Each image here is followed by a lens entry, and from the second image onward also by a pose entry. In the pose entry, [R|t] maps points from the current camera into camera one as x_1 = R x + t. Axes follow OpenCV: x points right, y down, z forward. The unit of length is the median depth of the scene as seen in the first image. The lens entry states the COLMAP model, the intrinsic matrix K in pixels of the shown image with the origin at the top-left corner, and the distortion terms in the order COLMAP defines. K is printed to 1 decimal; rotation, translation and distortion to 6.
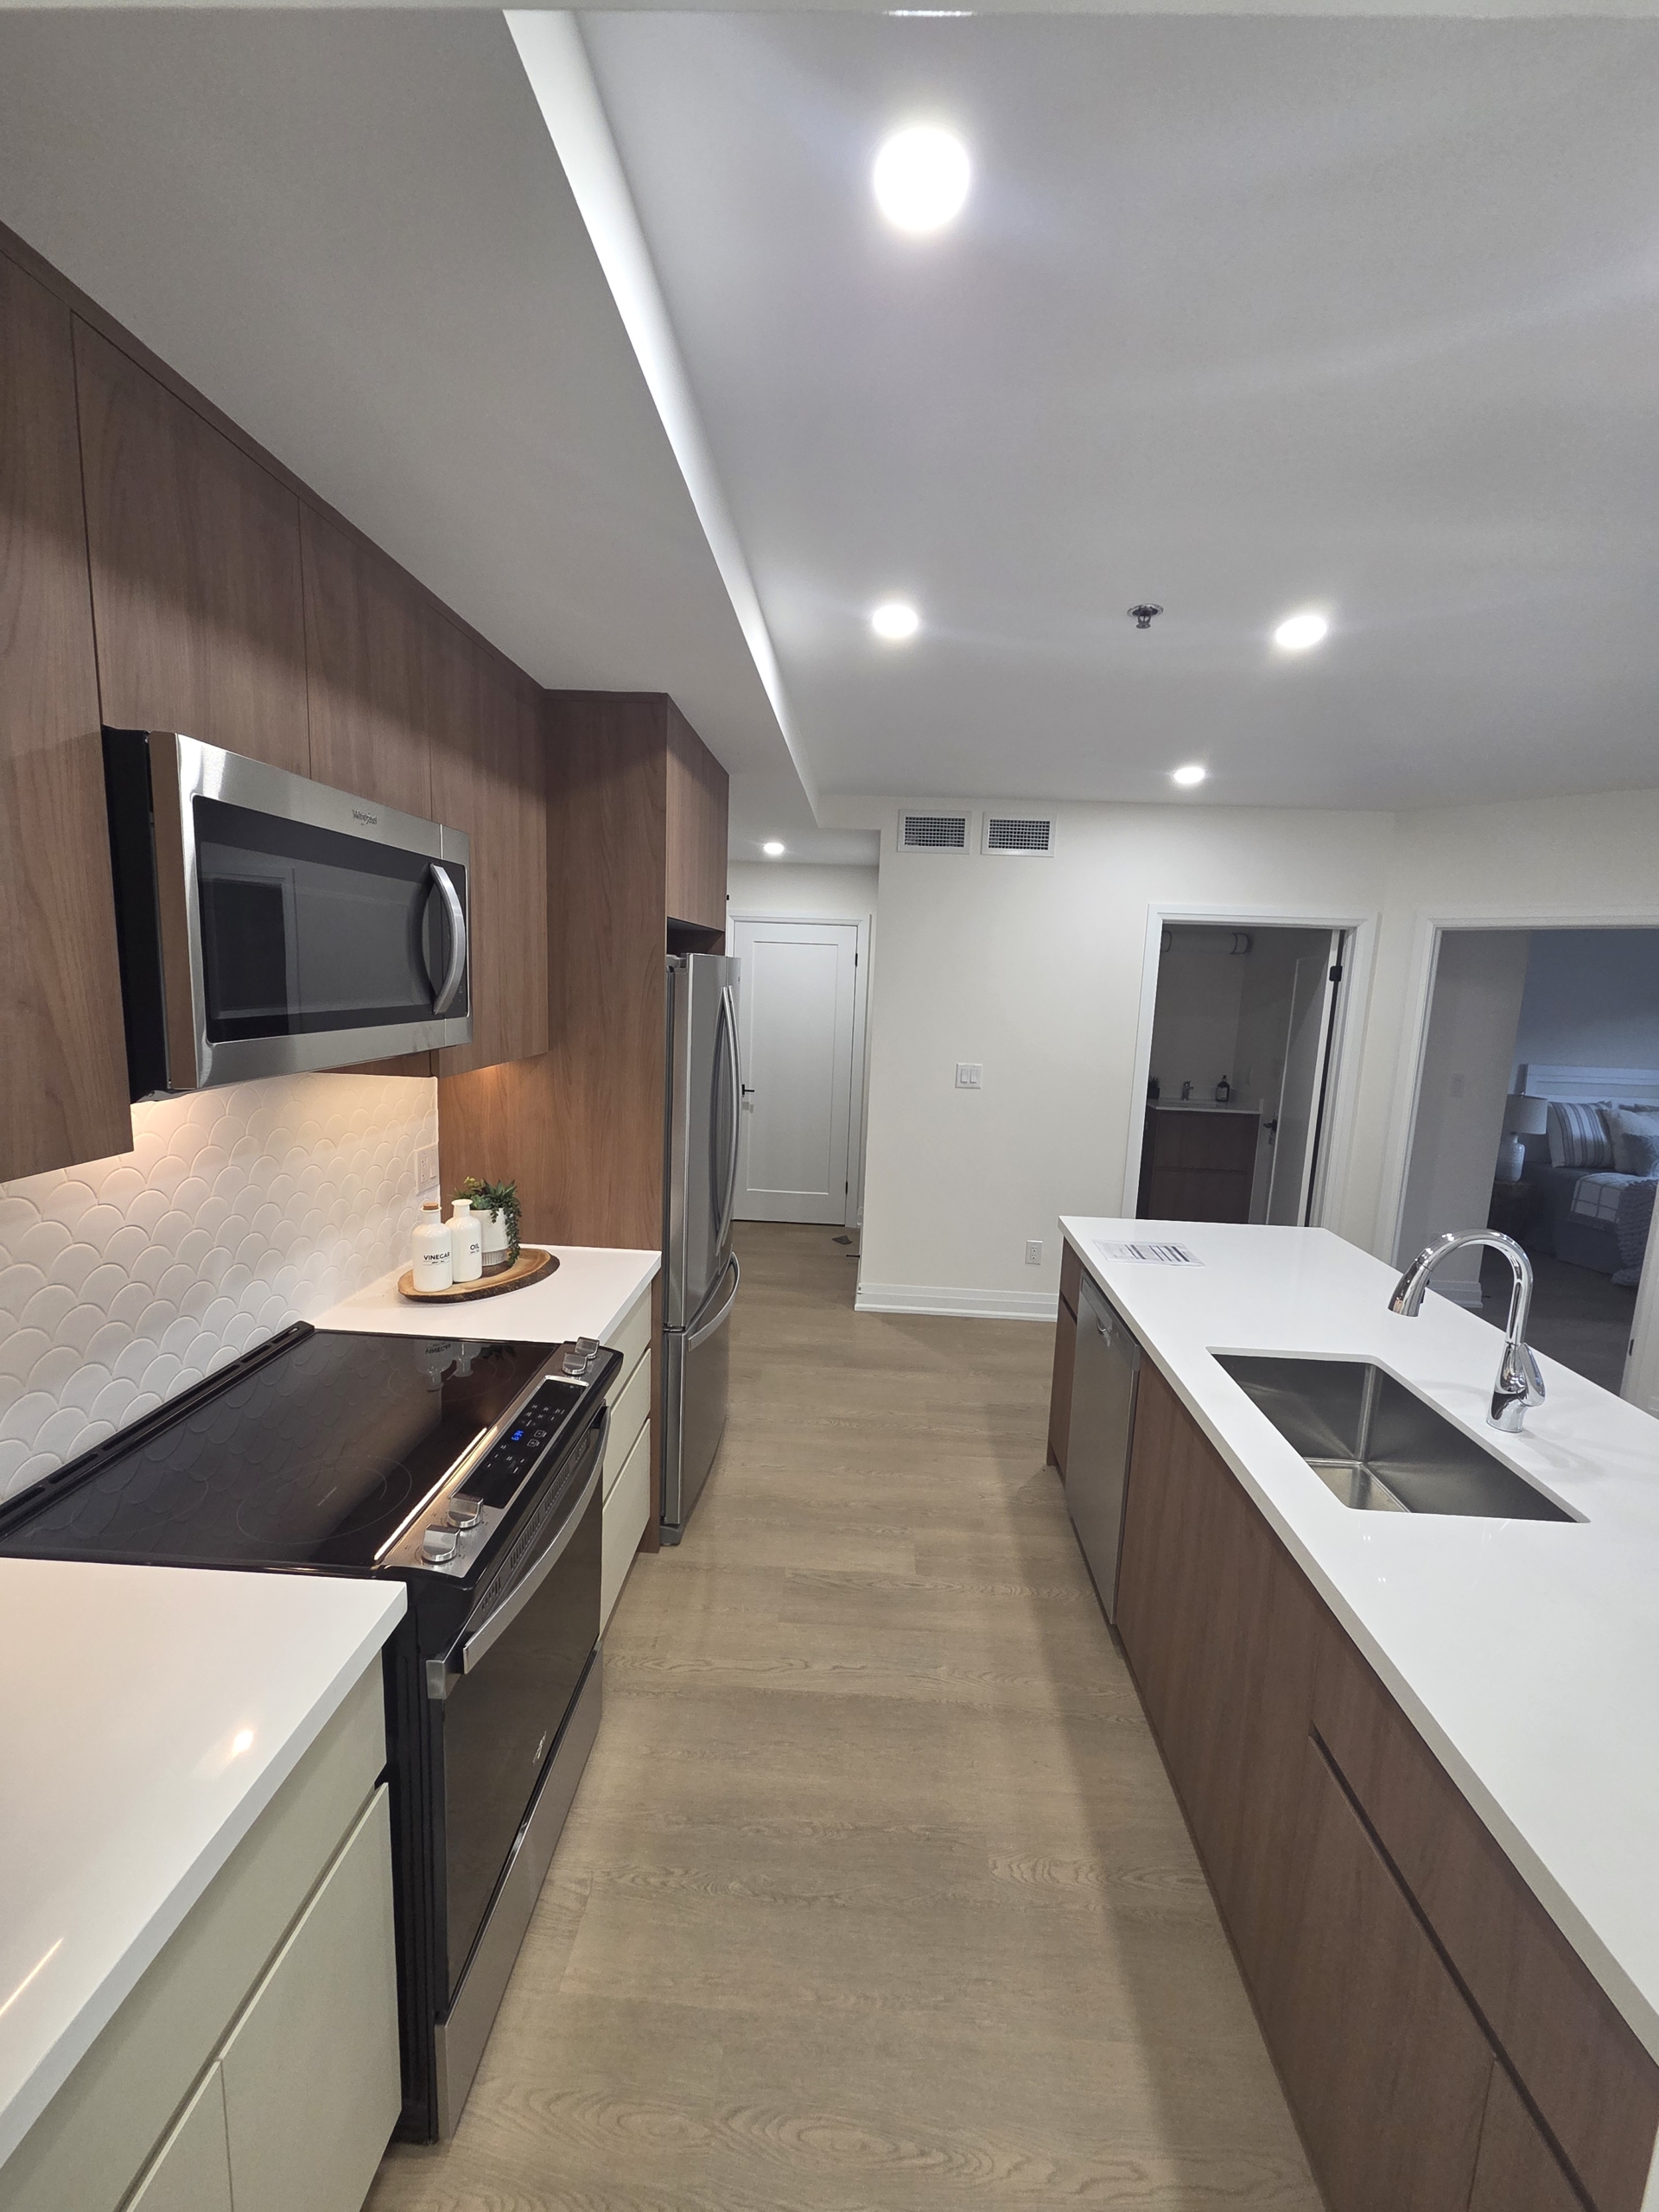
lens RADIAL K [[909.3, 0, 806.5], [0, 909.3, 1112.9], [0, 0, 1]] dist [0.000302, 0.000118]
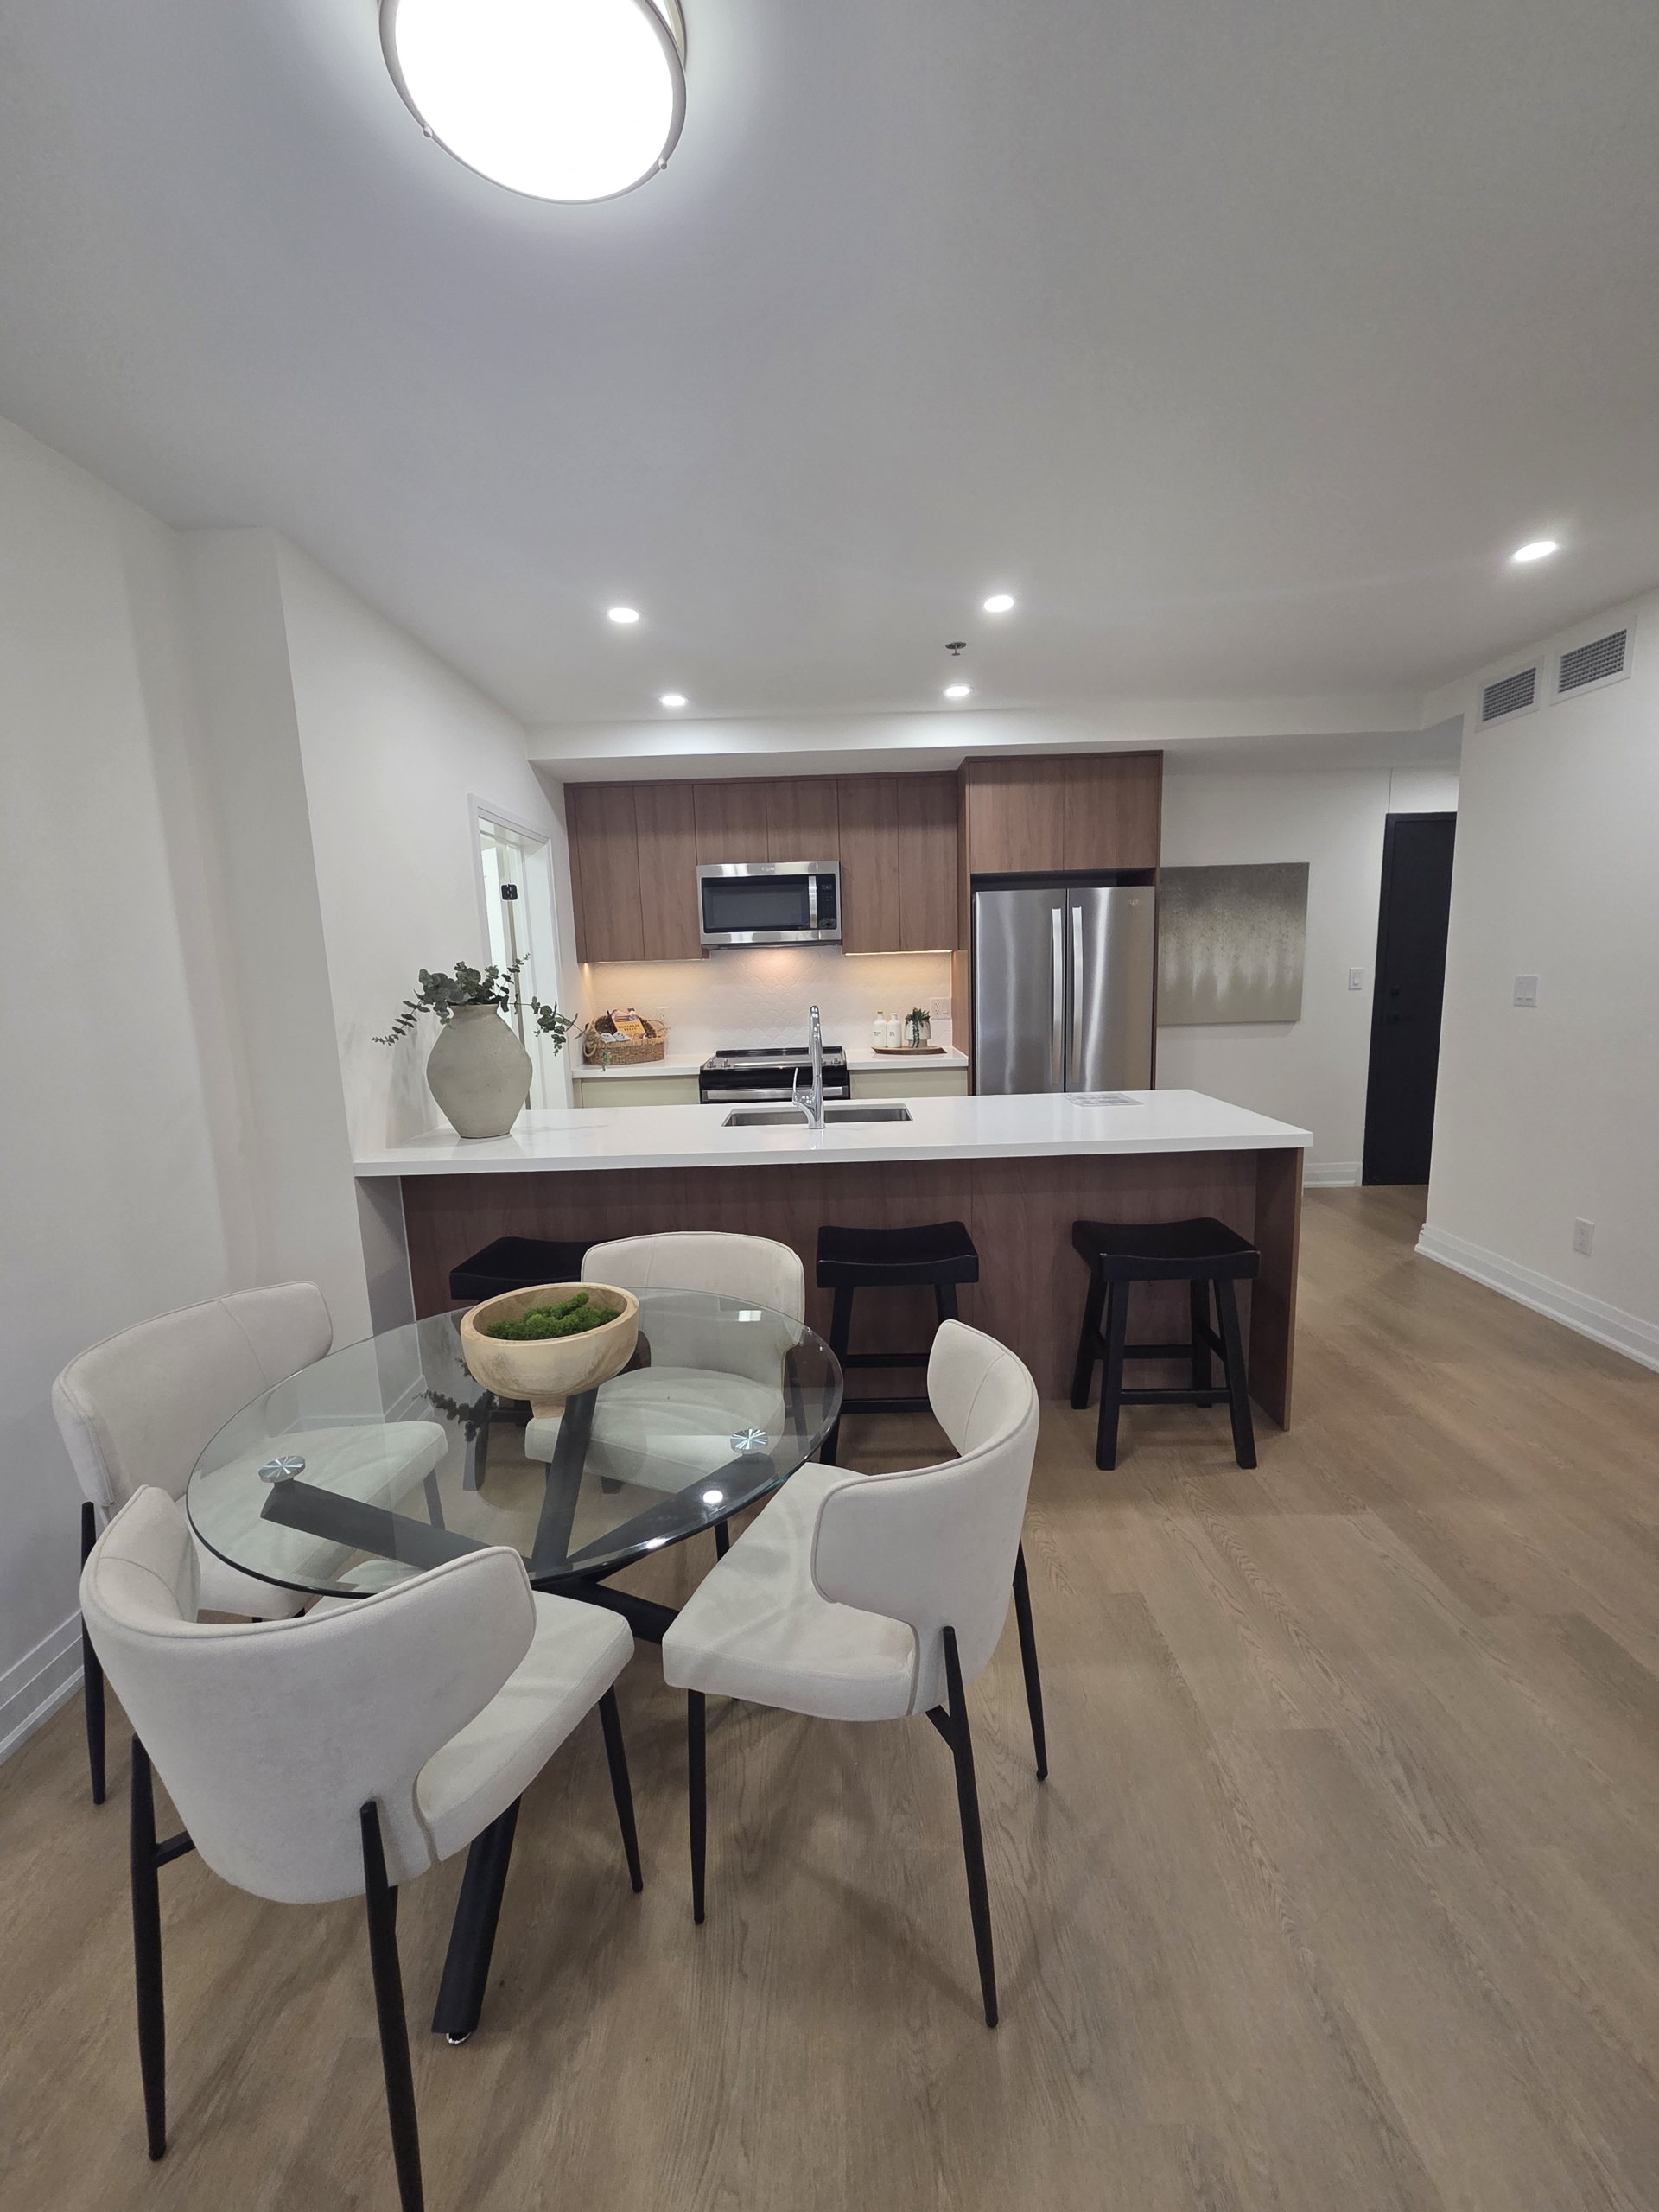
lens RADIAL K [[899.2, 0, 836.0], [0, 899.2, 1107.7], [0, 0, 1]] dist [0.001670, 0.000085]
pose [[0.059651, 0.120405, -0.990931, 1.937630], [-0.122790, 0.986045, 0.112420, 0.096270], [0.990638, 0.114970, 0.073603, 0.730511]]
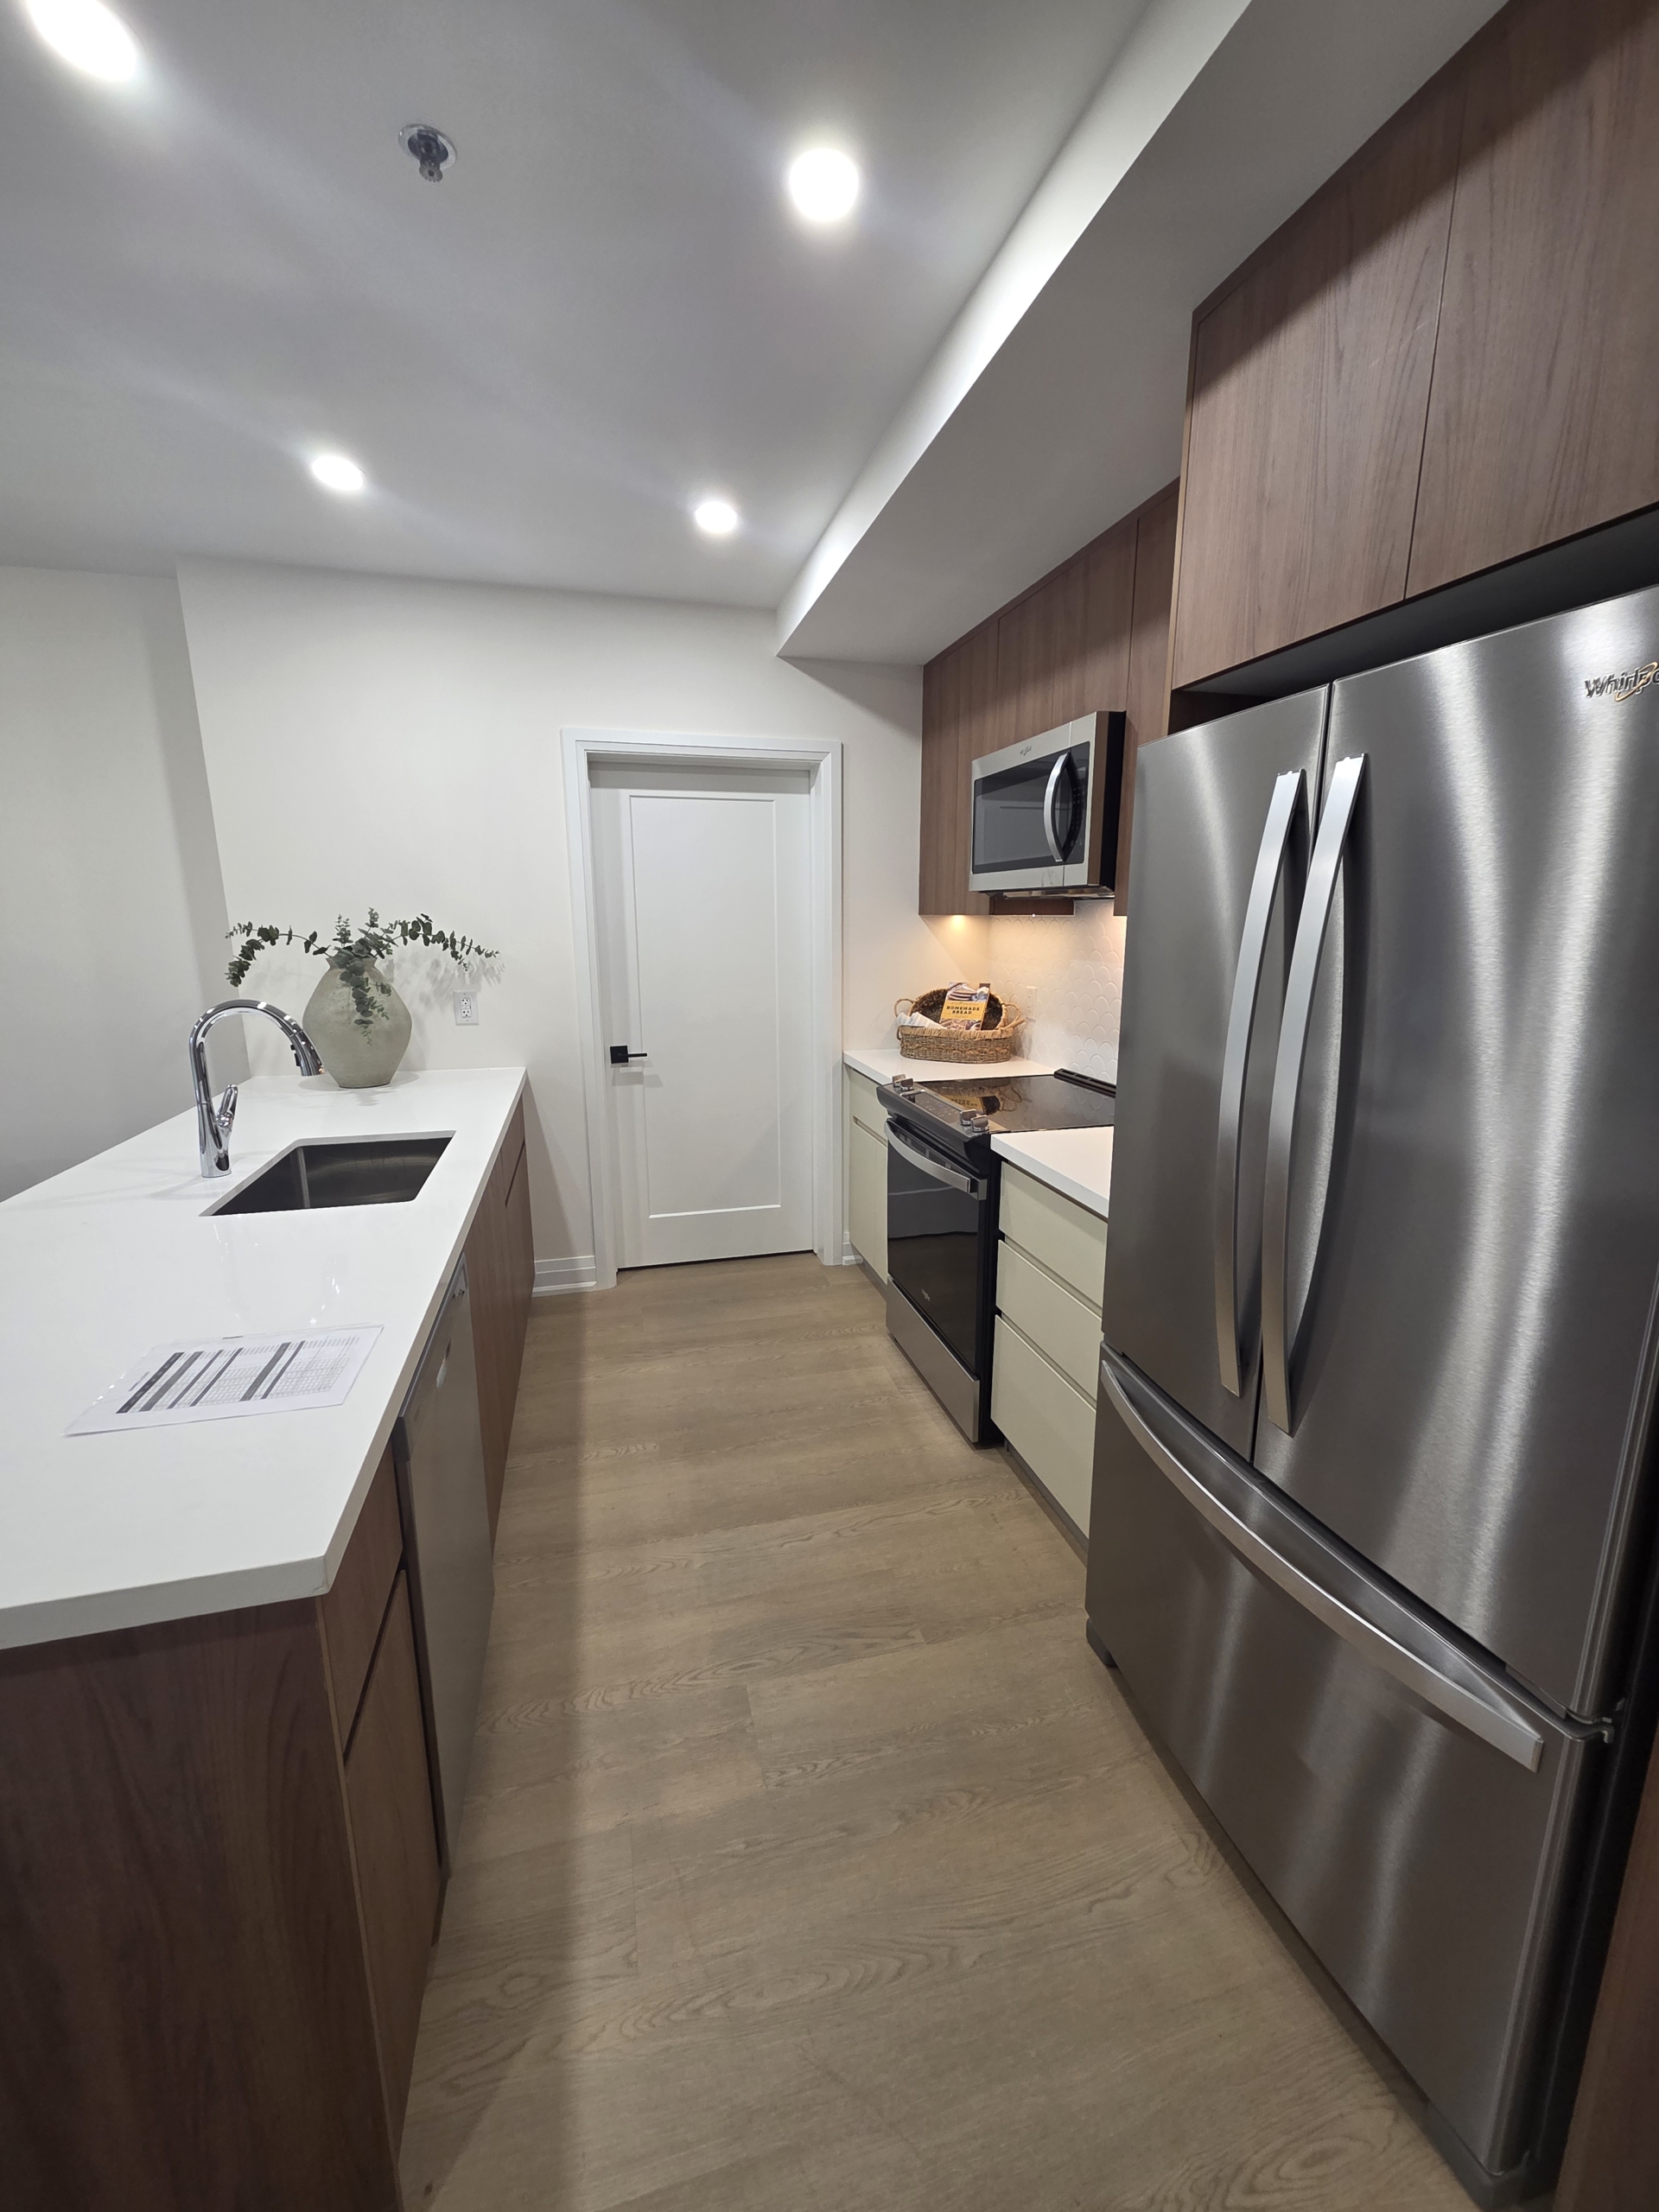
lens RADIAL K [[899.2, 0, 836.0], [0, 899.2, 1107.7], [0, 0, 1]] dist [0.001670, 0.000085]
pose [[-0.943367, 0.029670, -0.330421, 0.321255], [-0.090529, 0.935169, 0.342438, -0.154565], [0.319159, 0.352958, -0.879521, 1.768330]]
